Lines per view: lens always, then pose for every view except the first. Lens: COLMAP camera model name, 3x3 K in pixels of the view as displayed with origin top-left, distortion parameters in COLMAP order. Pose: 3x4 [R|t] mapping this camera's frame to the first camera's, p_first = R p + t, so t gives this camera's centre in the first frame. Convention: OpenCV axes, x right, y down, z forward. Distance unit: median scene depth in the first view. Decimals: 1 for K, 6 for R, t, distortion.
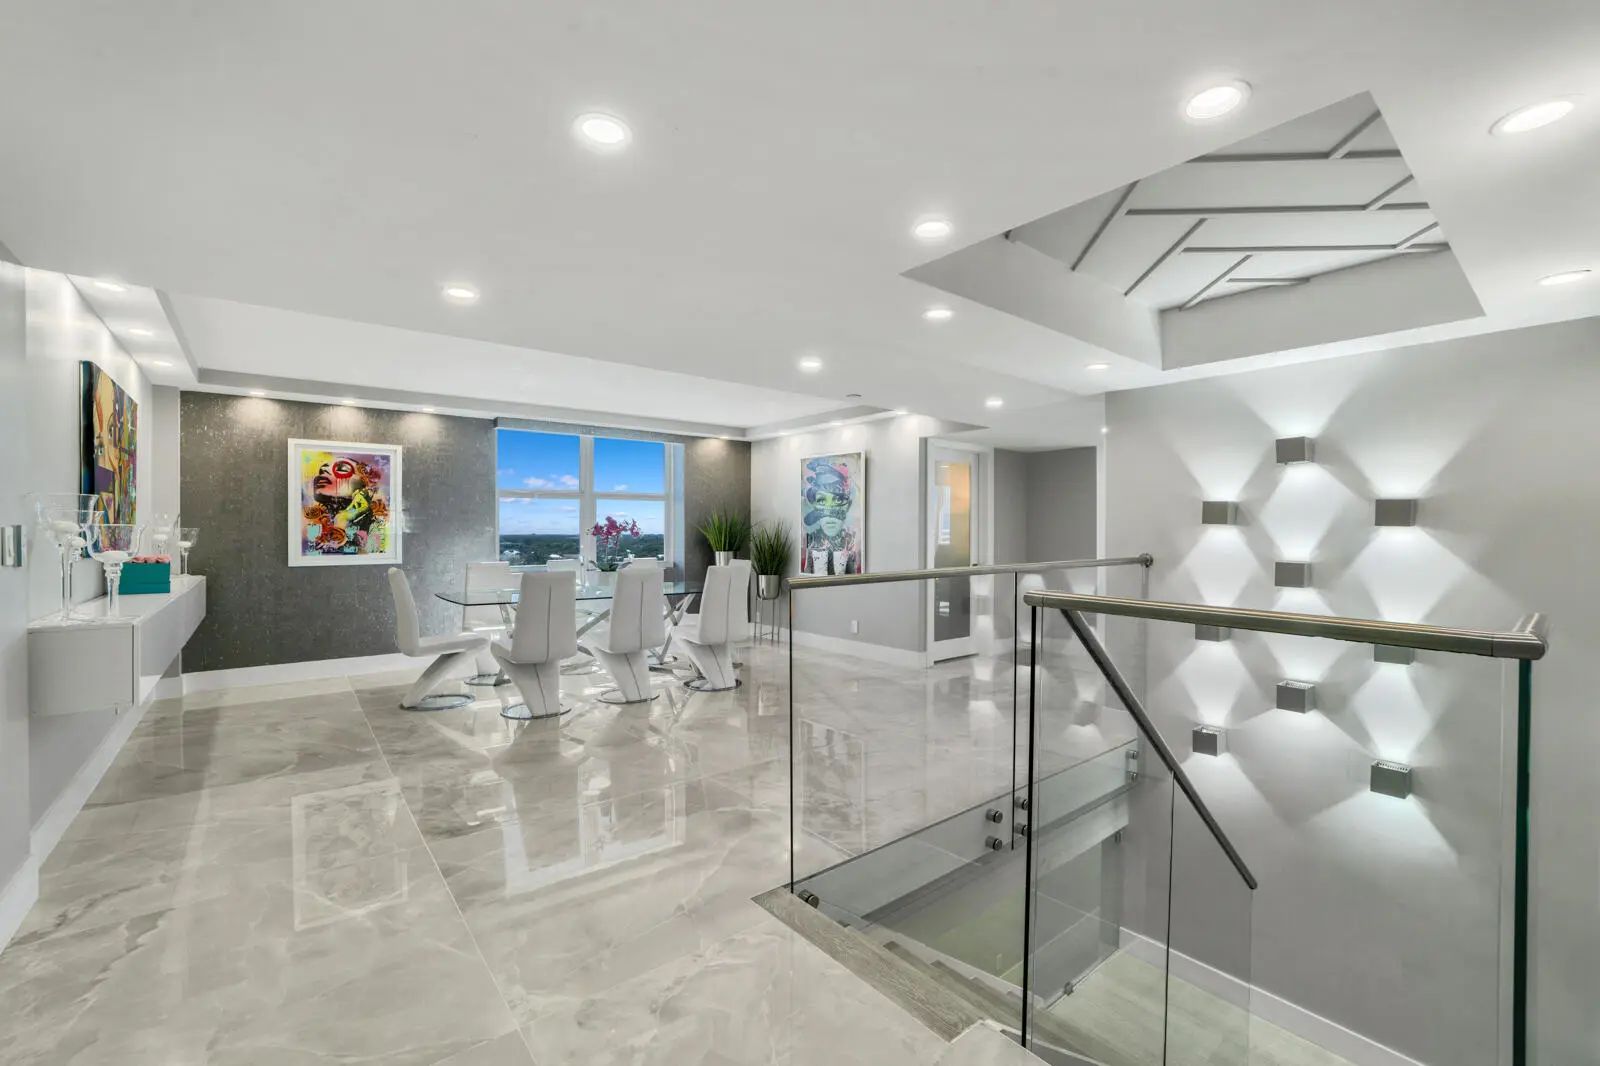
lens RADIAL K [[628.5, 0, 794.9], [0, 628.5, 536.1], [0, 0, 1]] dist [-0.000149, 0.000007]
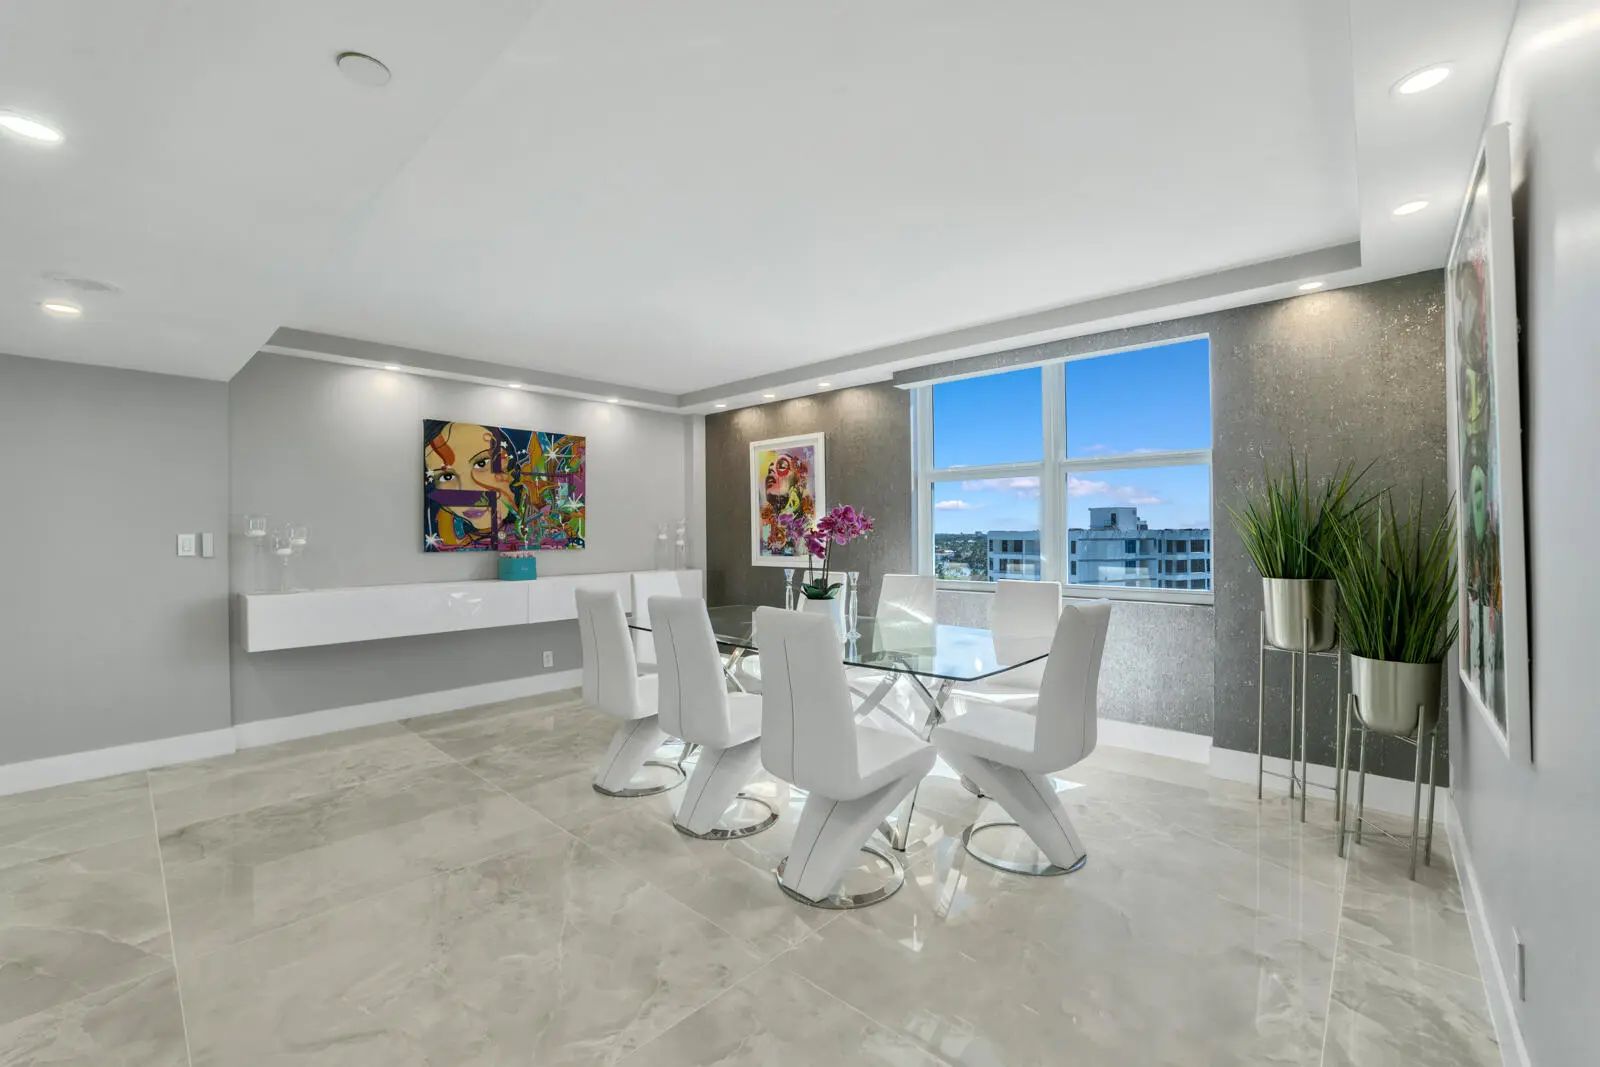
lens RADIAL K [[701.7, 0, 794.6], [0, 701.7, 534.1], [0, 0, 1]] dist [-0.004282, -0.000259]
pose [[0.162625, -0.001169, -0.986687, 0.332335], [-0.000493, 0.999999, -0.001266, -0.002200], [0.986688, 0.000693, 0.162624, 0.844017]]
